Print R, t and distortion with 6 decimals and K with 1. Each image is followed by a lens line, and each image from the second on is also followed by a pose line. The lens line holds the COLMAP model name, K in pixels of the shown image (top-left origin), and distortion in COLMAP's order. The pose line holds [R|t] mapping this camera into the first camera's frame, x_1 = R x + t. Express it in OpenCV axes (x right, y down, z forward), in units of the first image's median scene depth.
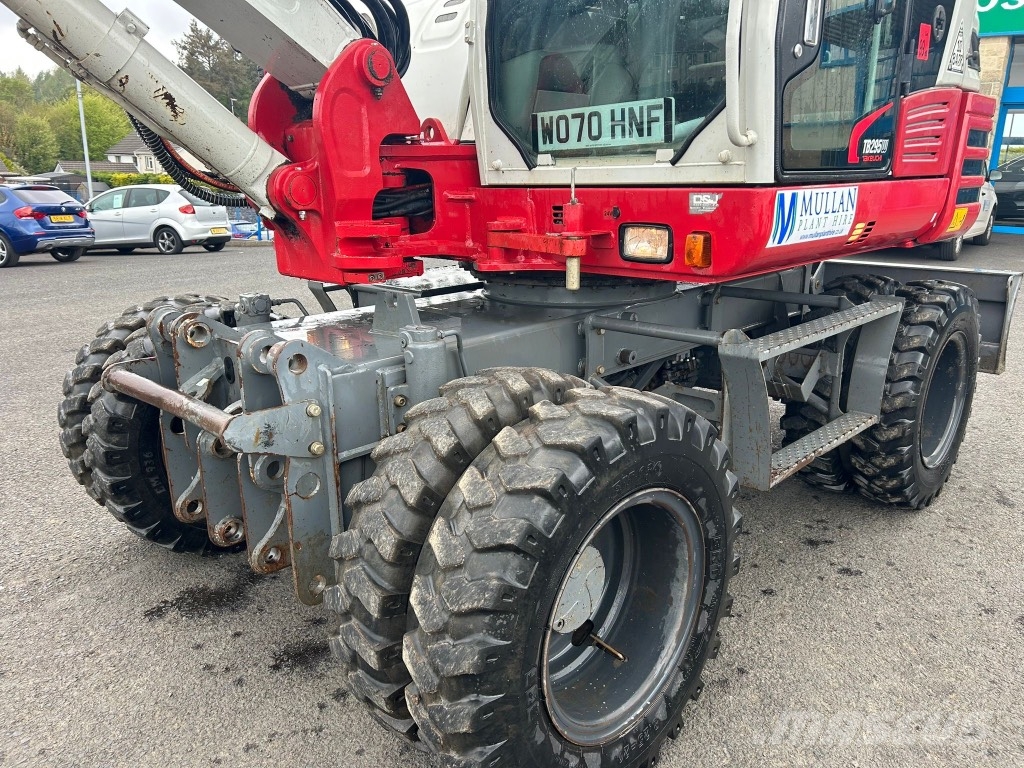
lens RADIAL K [[771.1, 0, 517.4], [0, 771.1, 391.9], [0, 0, 1]] dist [0.064152, -0.079473]
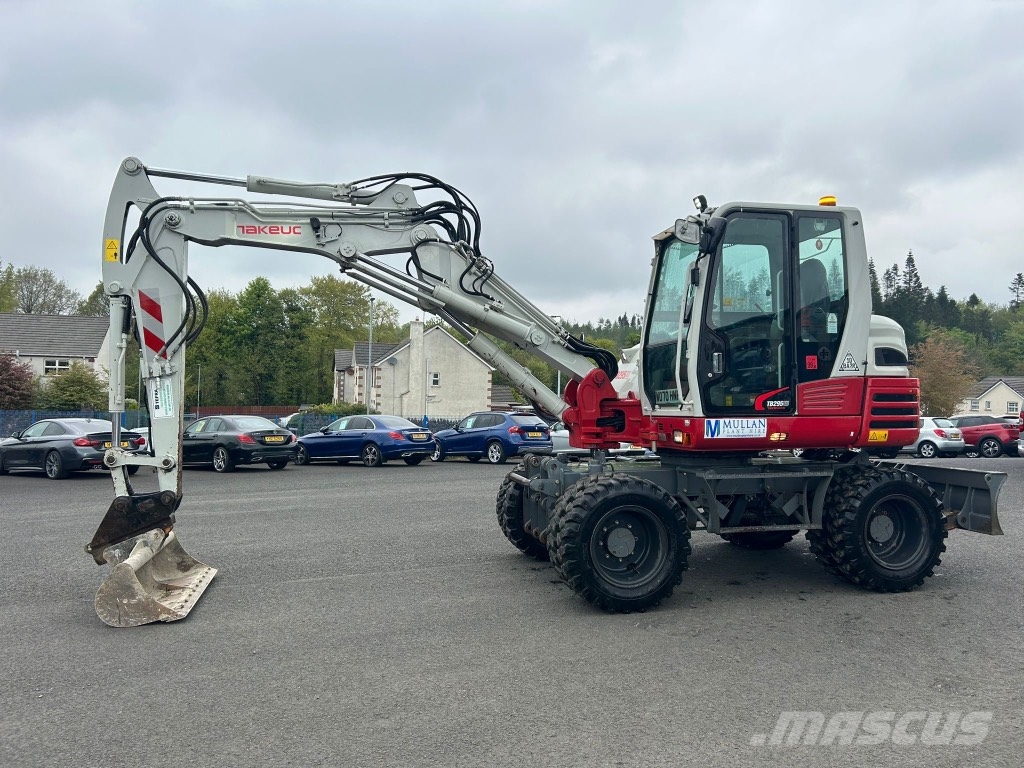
lens RADIAL K [[772.1, 0, 515.4], [0, 772.1, 382.5], [0, 0, 1]] dist [0.027134, -0.006306]
pose [[0.844891, -0.009702, -0.534851, 0.982891], [-0.148951, 0.956027, -0.252637, 0.347666], [0.513783, 0.293118, 0.806293, -1.351831]]
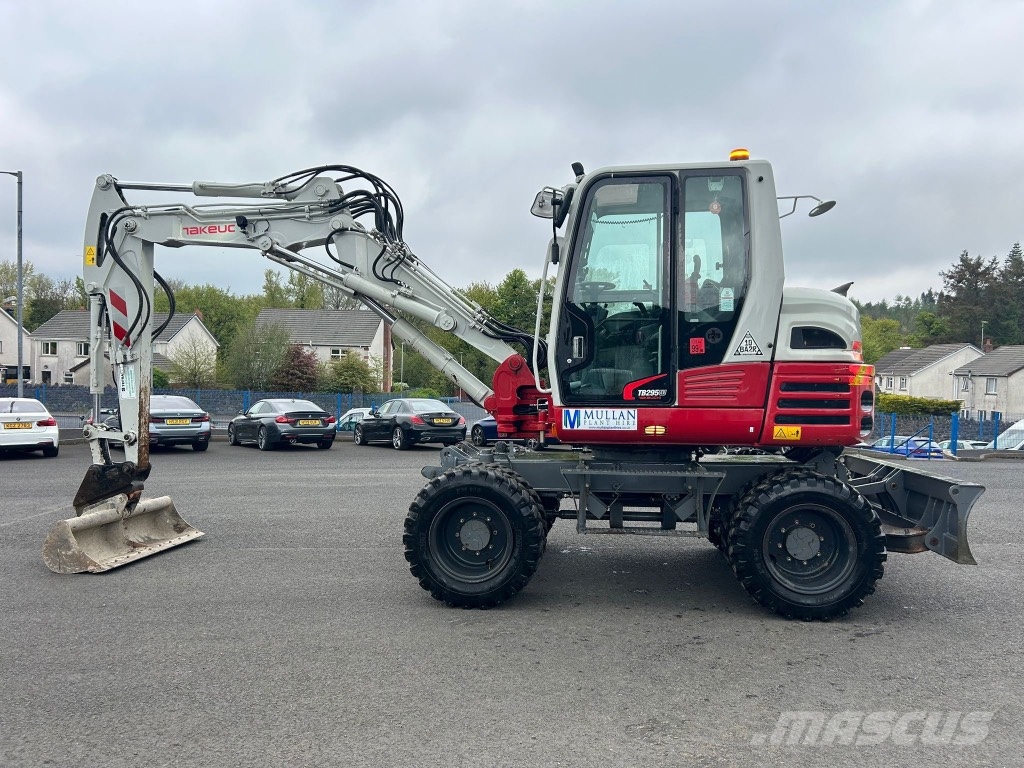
lens RADIAL K [[770.3, 0, 507.5], [0, 770.3, 388.4], [0, 0, 1]] dist [0.070201, -0.081410]
pose [[0.600083, 0.011653, -0.799853, 1.797395], [-0.229359, 0.960419, -0.158083, 0.109710], [0.766352, 0.278316, 0.579004, -0.554919]]
